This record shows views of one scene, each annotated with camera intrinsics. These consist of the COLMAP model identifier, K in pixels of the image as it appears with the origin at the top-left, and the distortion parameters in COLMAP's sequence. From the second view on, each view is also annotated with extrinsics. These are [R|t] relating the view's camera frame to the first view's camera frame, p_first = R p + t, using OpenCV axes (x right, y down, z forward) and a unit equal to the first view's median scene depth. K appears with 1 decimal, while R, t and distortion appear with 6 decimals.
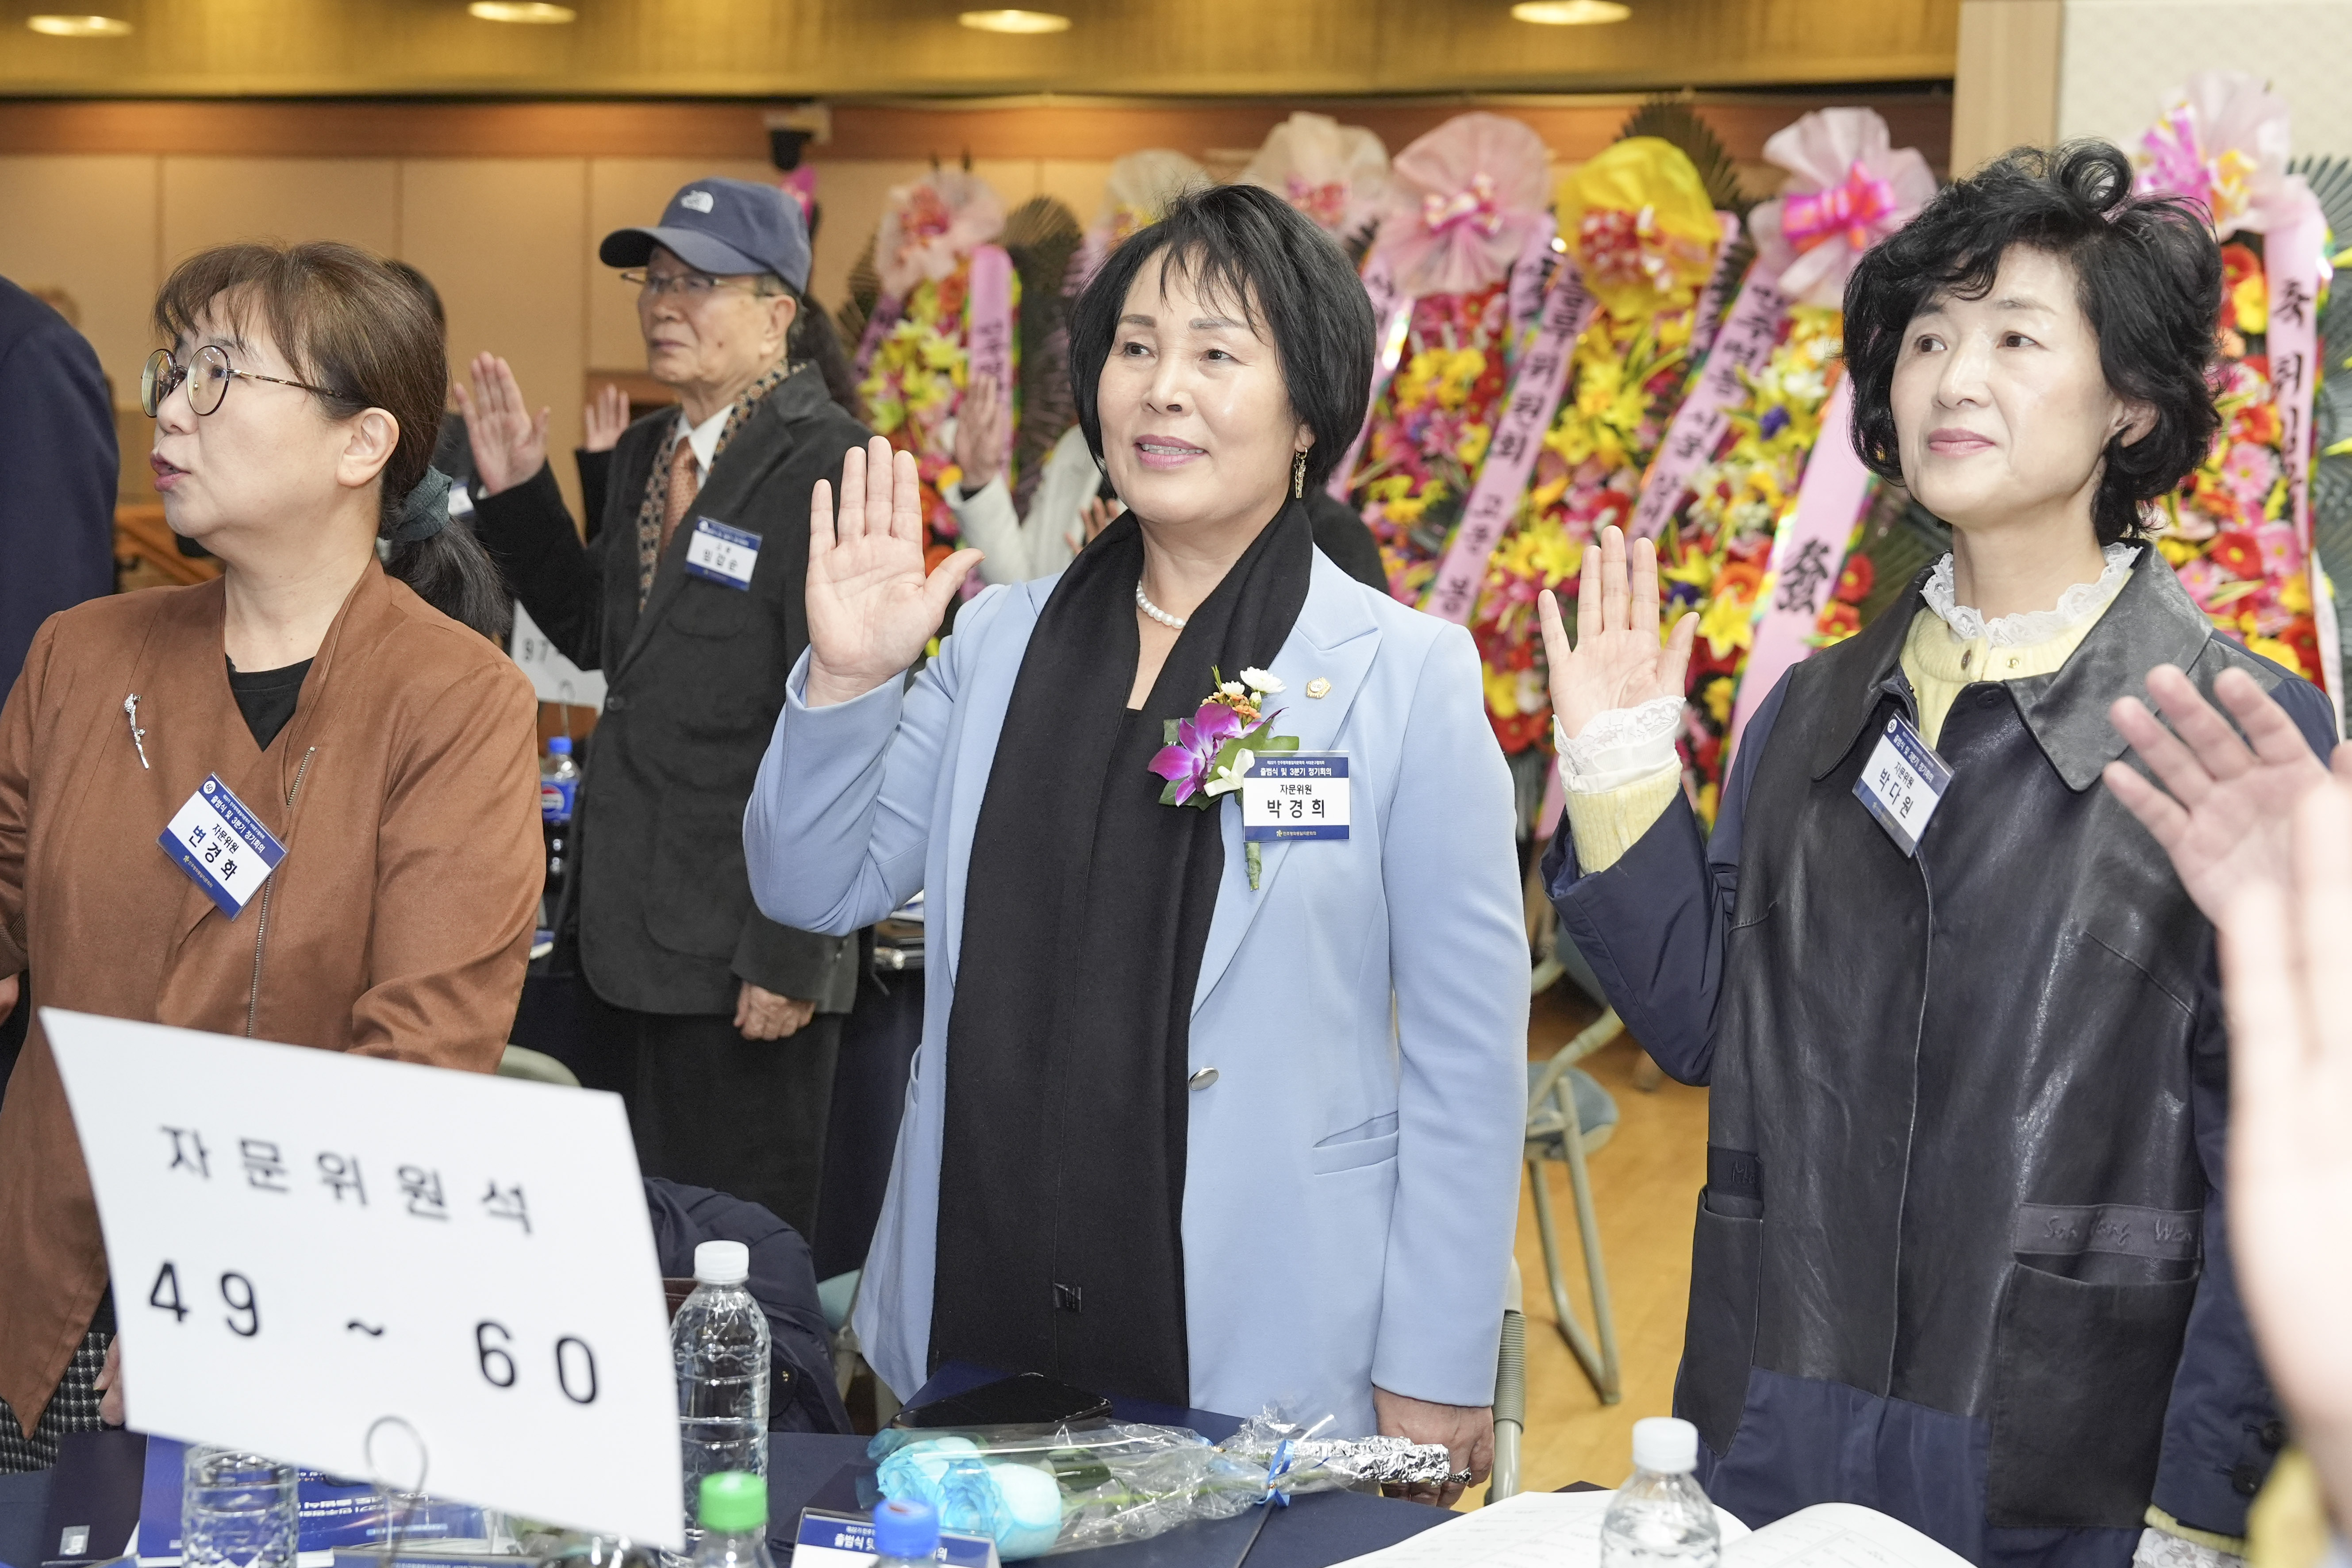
lens RADIAL K [[2845.2, 0, 1176.0], [0, 2845.2, 784.0], [0, 0, 1]] dist [0.031905, -0.003270]
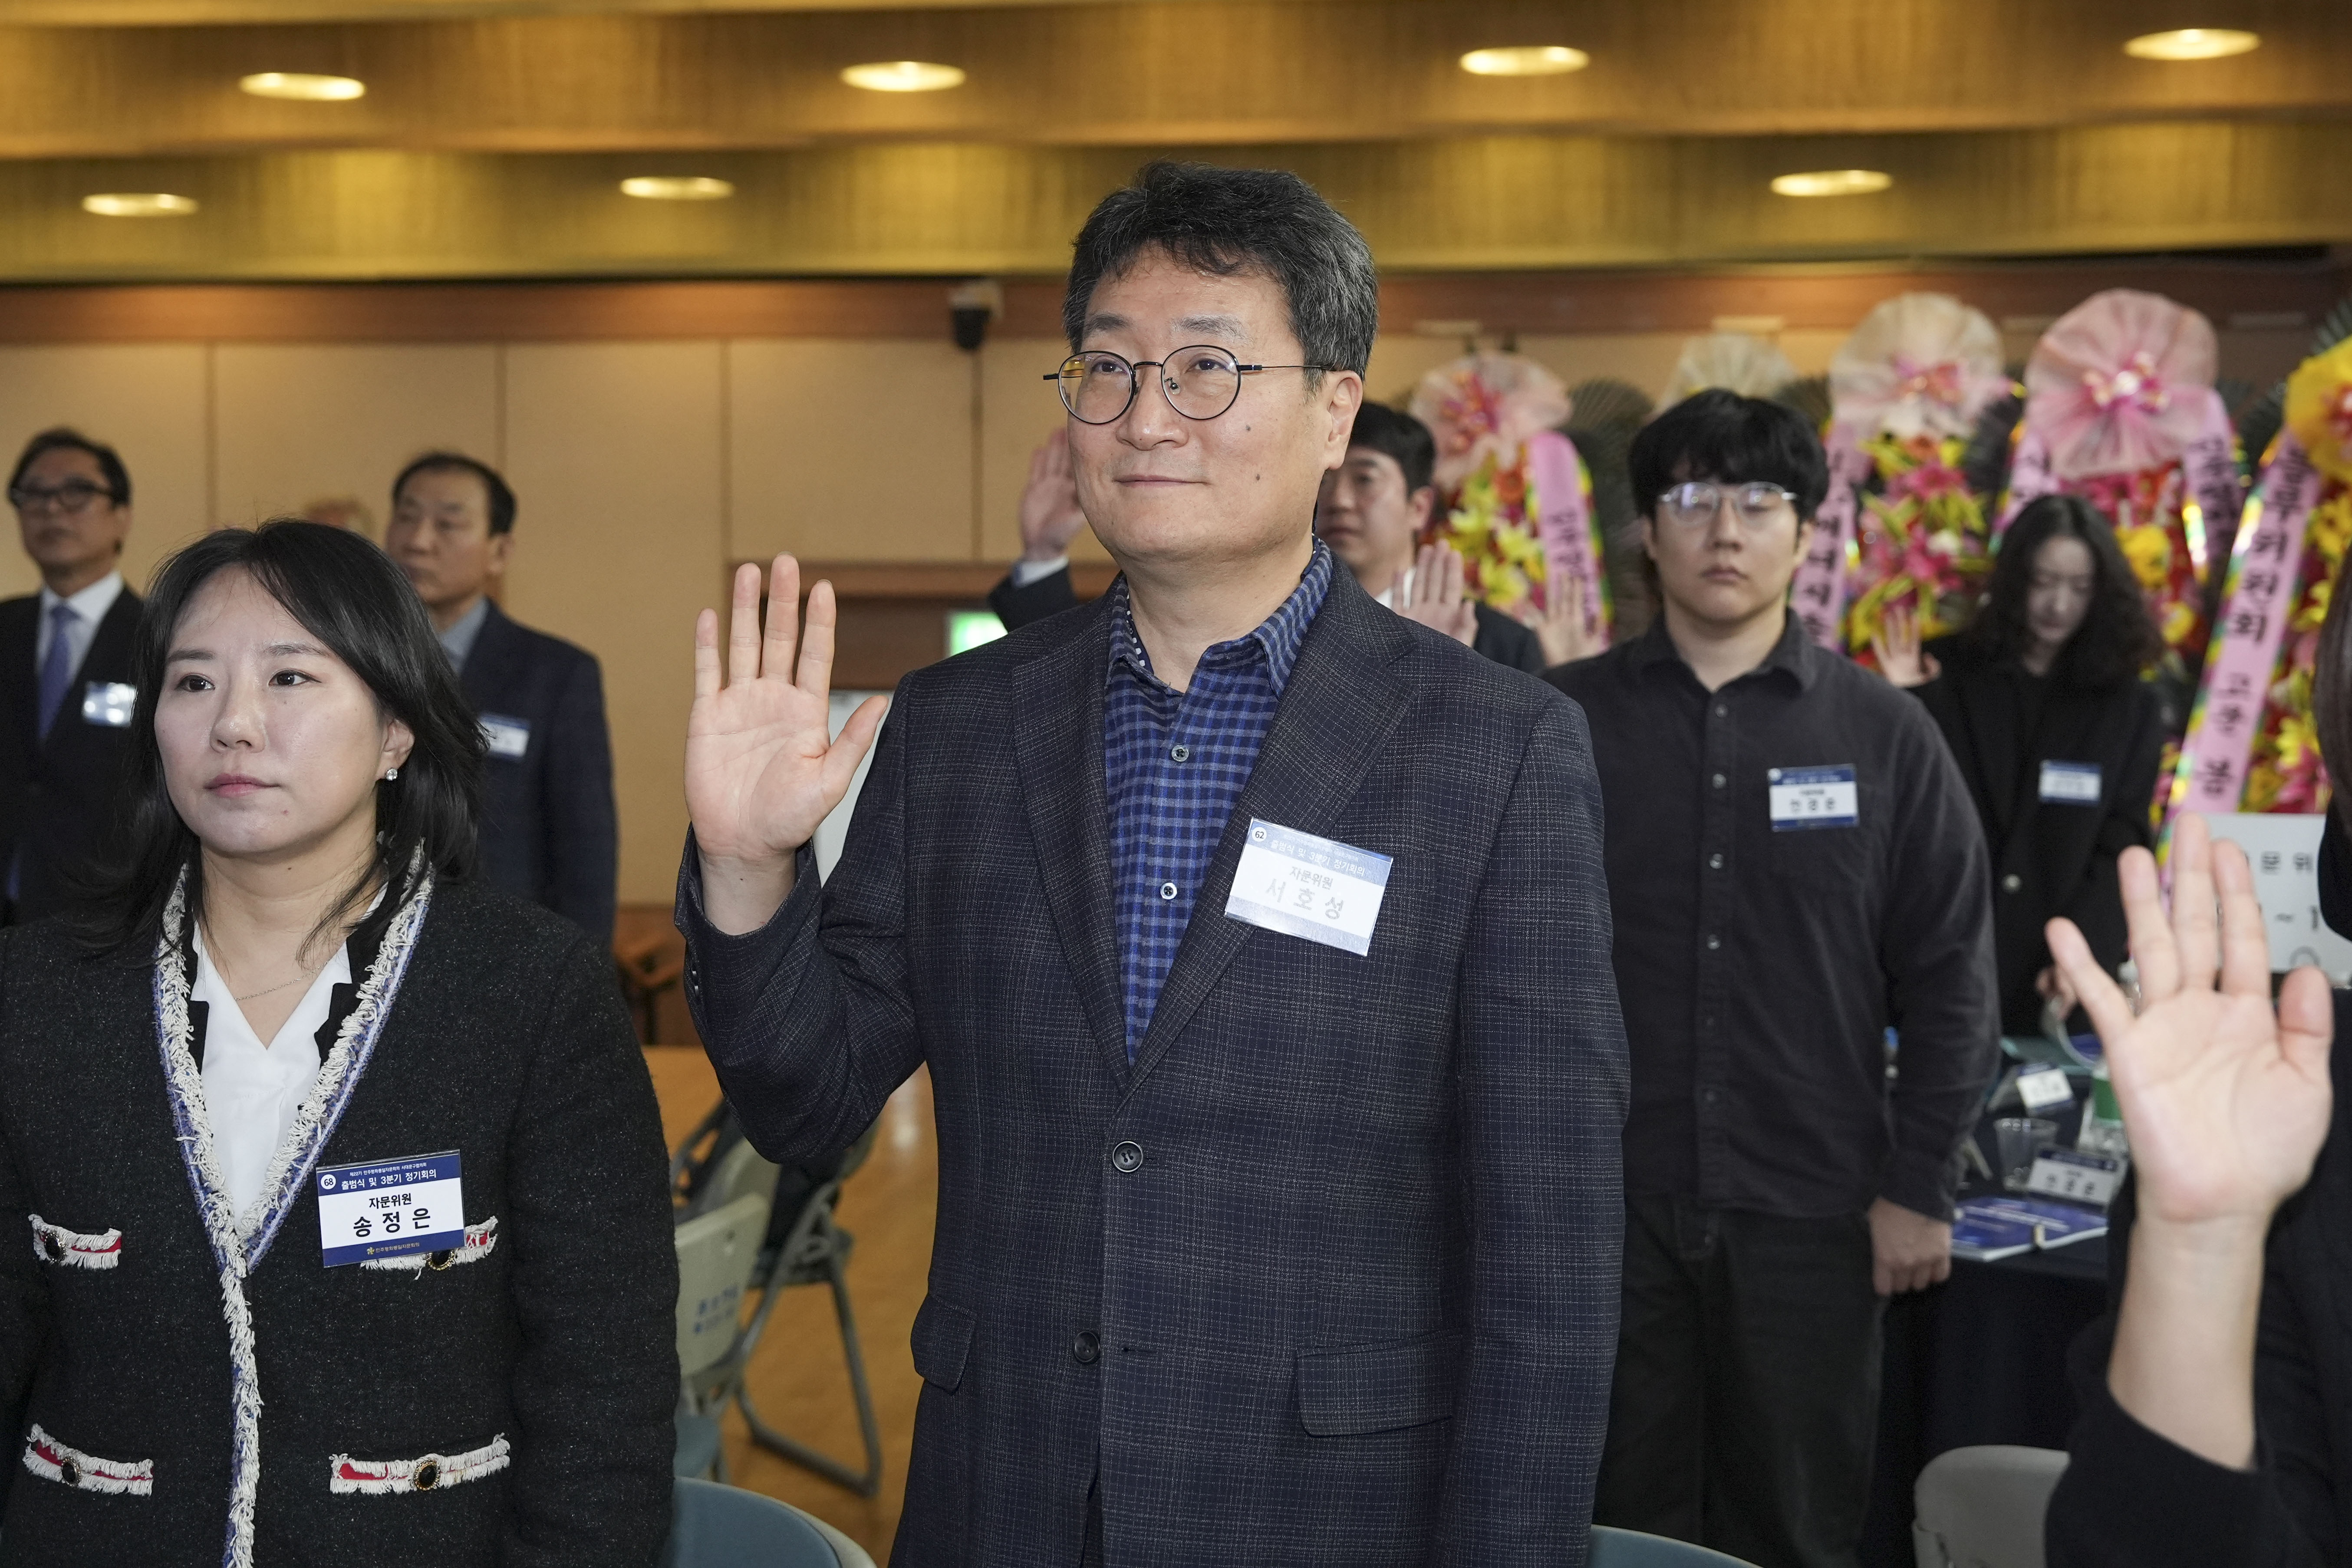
lens RADIAL K [[2845.2, 0, 1176.0], [0, 2845.2, 784.0], [0, 0, 1]] dist [0.031905, -0.003270]
pose [[0.977288, -0.048369, 0.206323, -0.393037], [0.058549, 0.997335, -0.043521, -0.036104], [-0.203669, 0.054613, 0.977516, 0.092321]]
